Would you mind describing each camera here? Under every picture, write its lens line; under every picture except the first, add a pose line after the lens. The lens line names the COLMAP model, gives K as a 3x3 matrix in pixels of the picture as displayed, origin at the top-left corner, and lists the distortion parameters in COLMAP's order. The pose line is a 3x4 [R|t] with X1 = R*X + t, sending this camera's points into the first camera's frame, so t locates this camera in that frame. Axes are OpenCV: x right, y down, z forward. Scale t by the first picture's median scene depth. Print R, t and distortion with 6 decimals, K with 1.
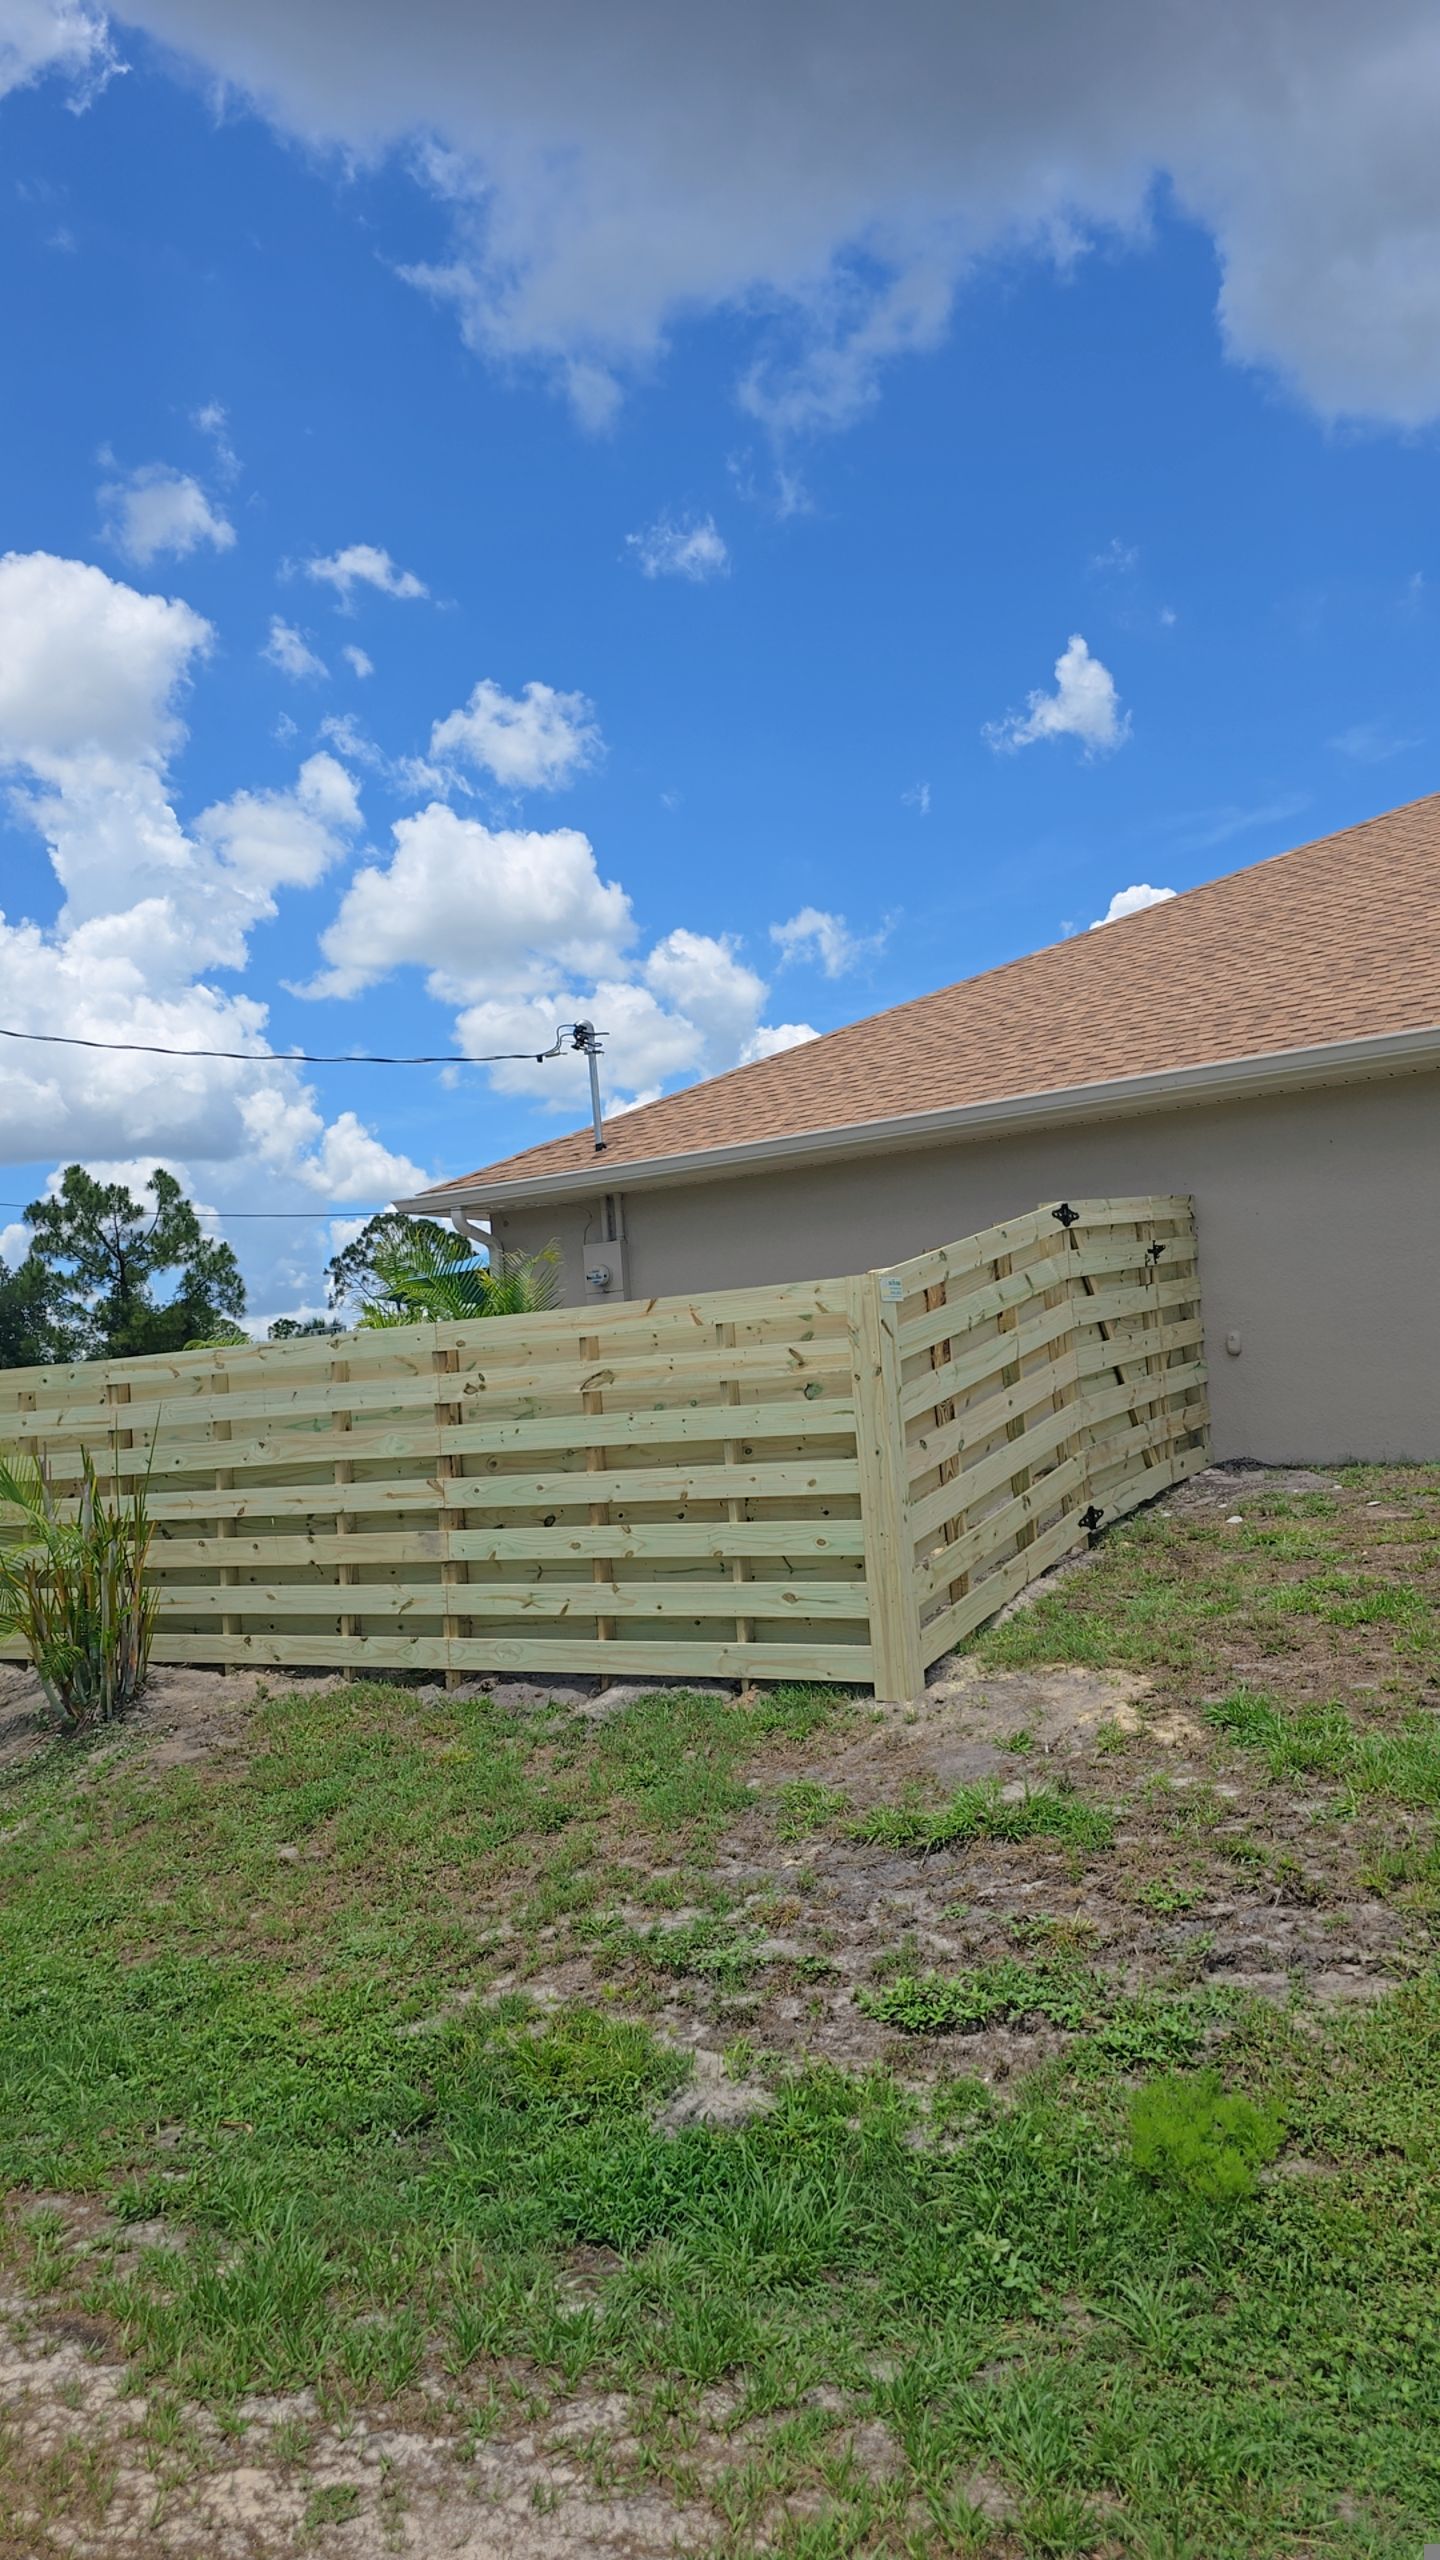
lens RADIAL K [[1762.7, 0, 643.9], [0, 1762.7, 1271.2], [0, 0, 1]] dist [0.055569, -0.070480]
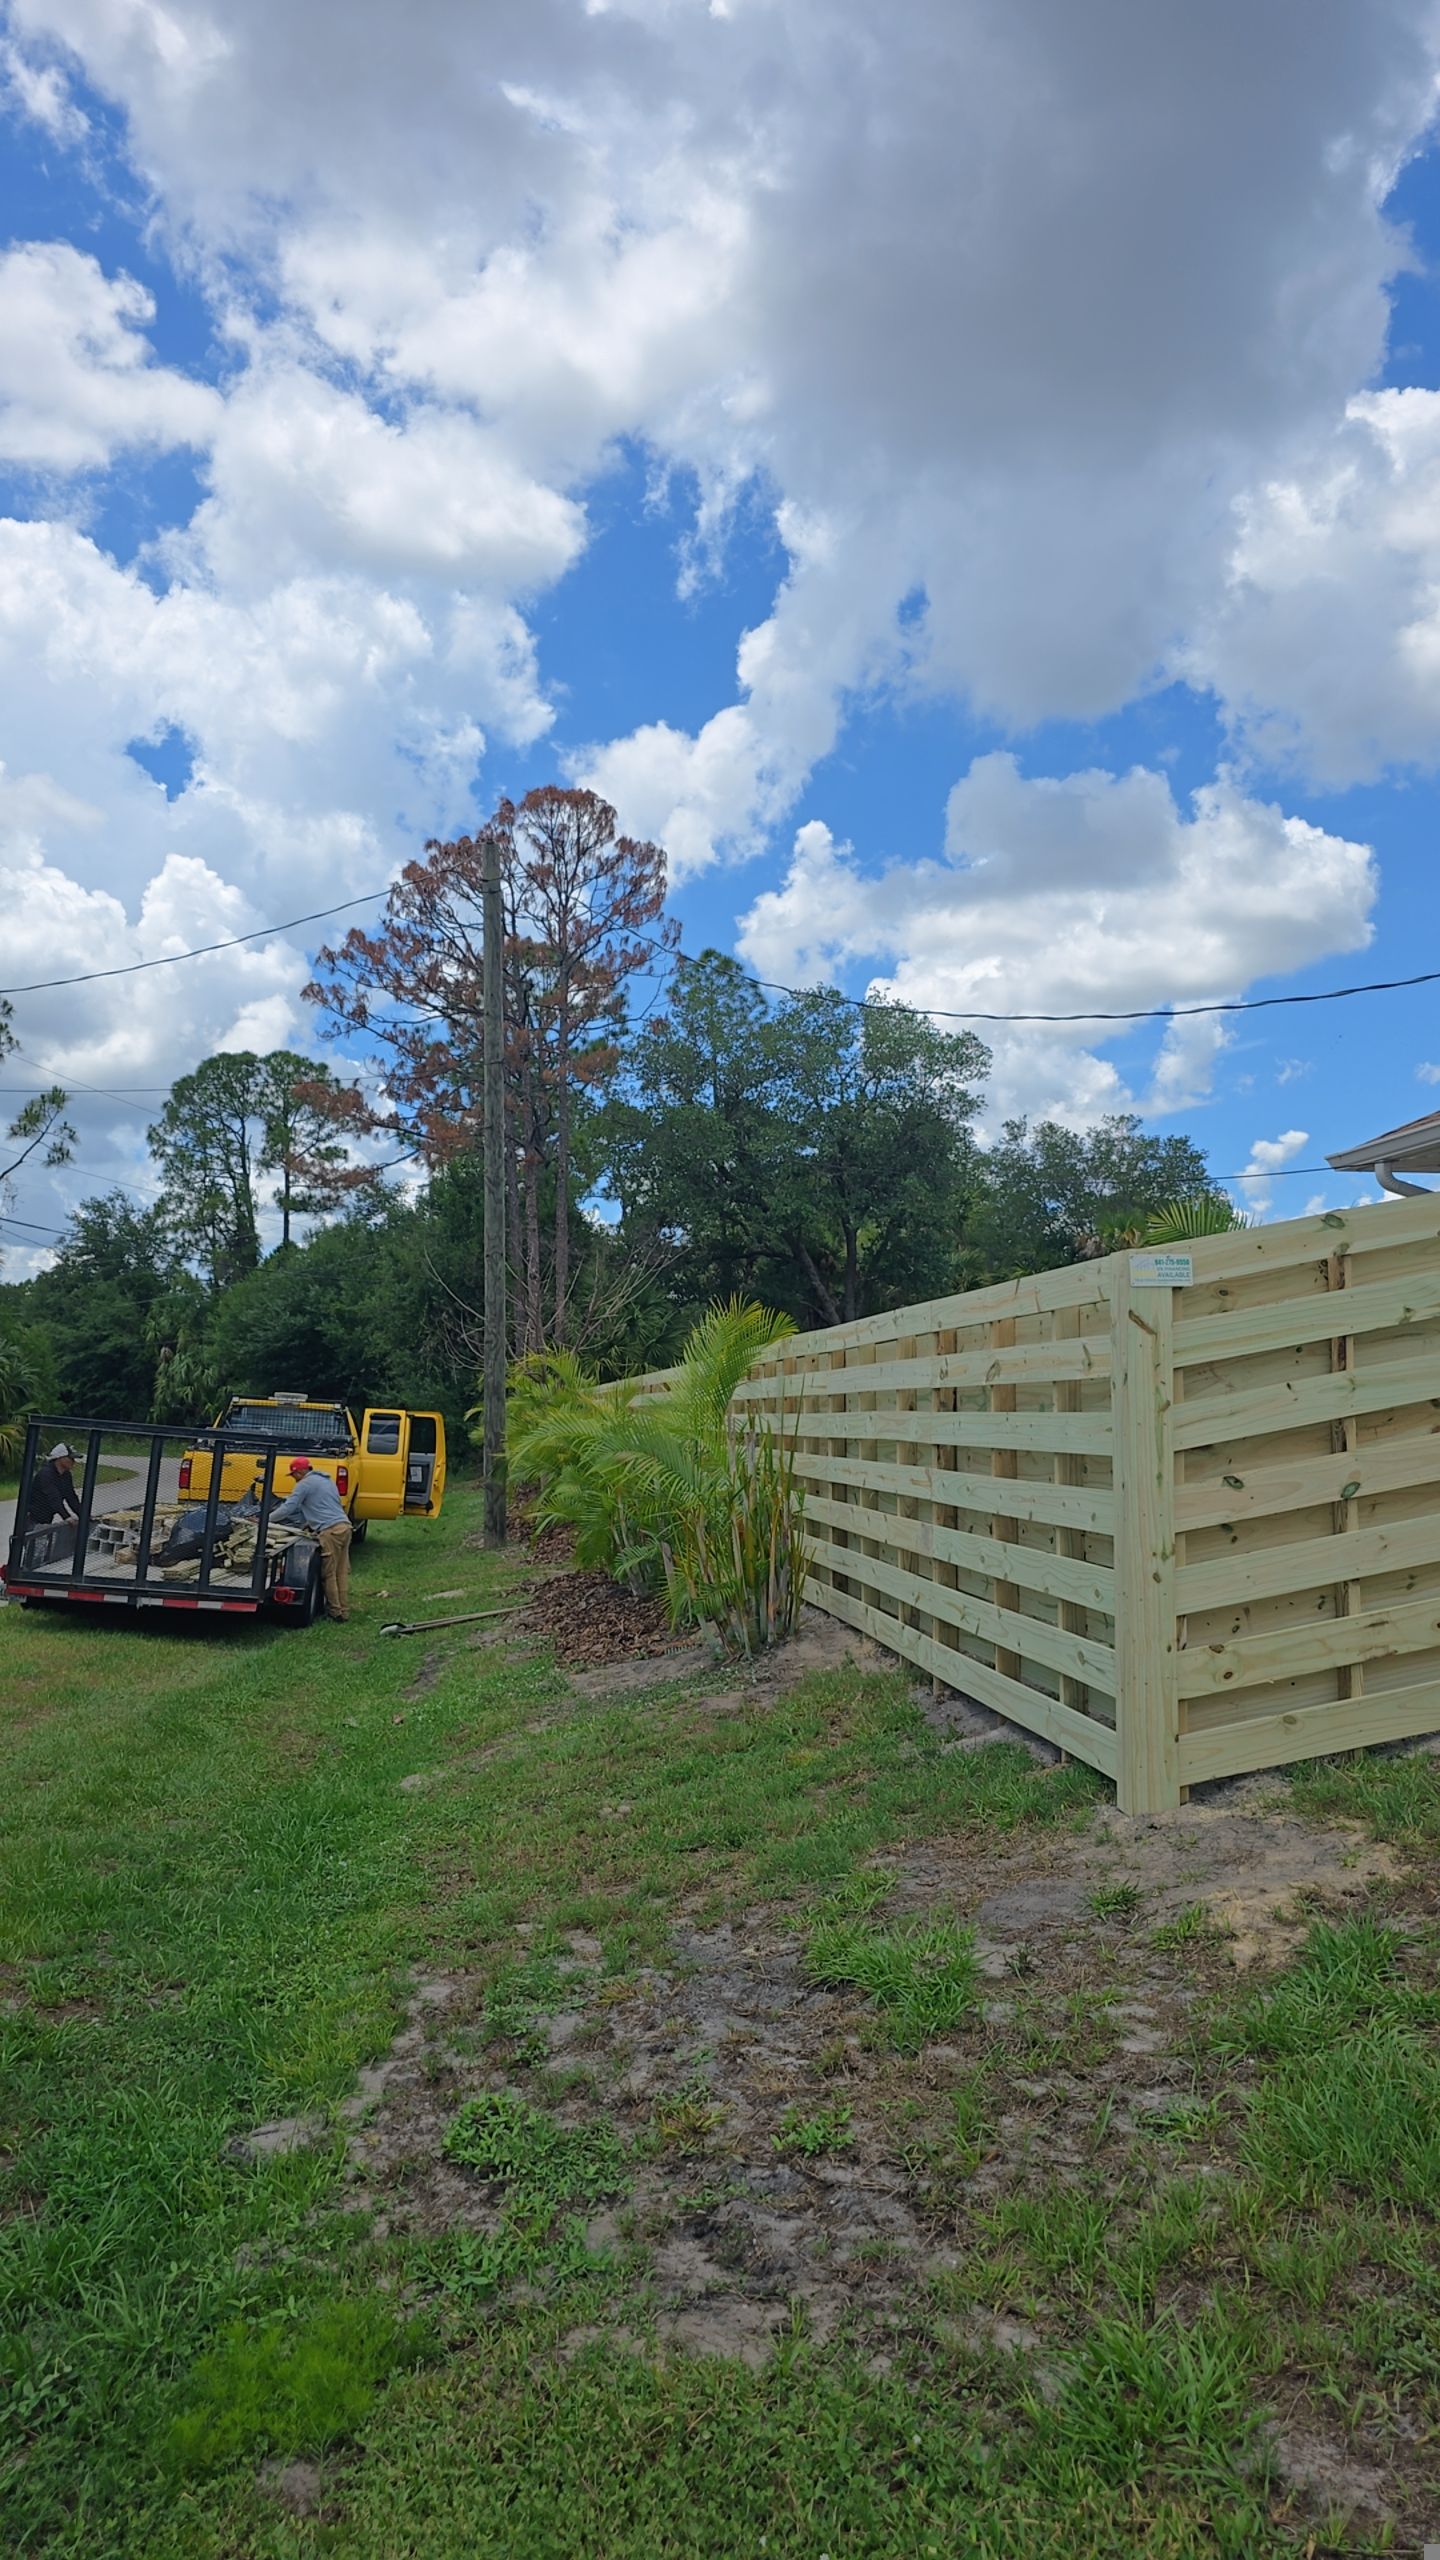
lens RADIAL K [[1705.6, 0, 720.0], [0, 1705.6, 1280.0], [0, 0, 1]] dist [0.078266, -0.085086]
pose [[0.632880, 0.002172, -0.774247, 0.741966], [0.022363, 0.999528, 0.021084, -0.008876], [0.773927, -0.030658, 0.632532, 0.488457]]
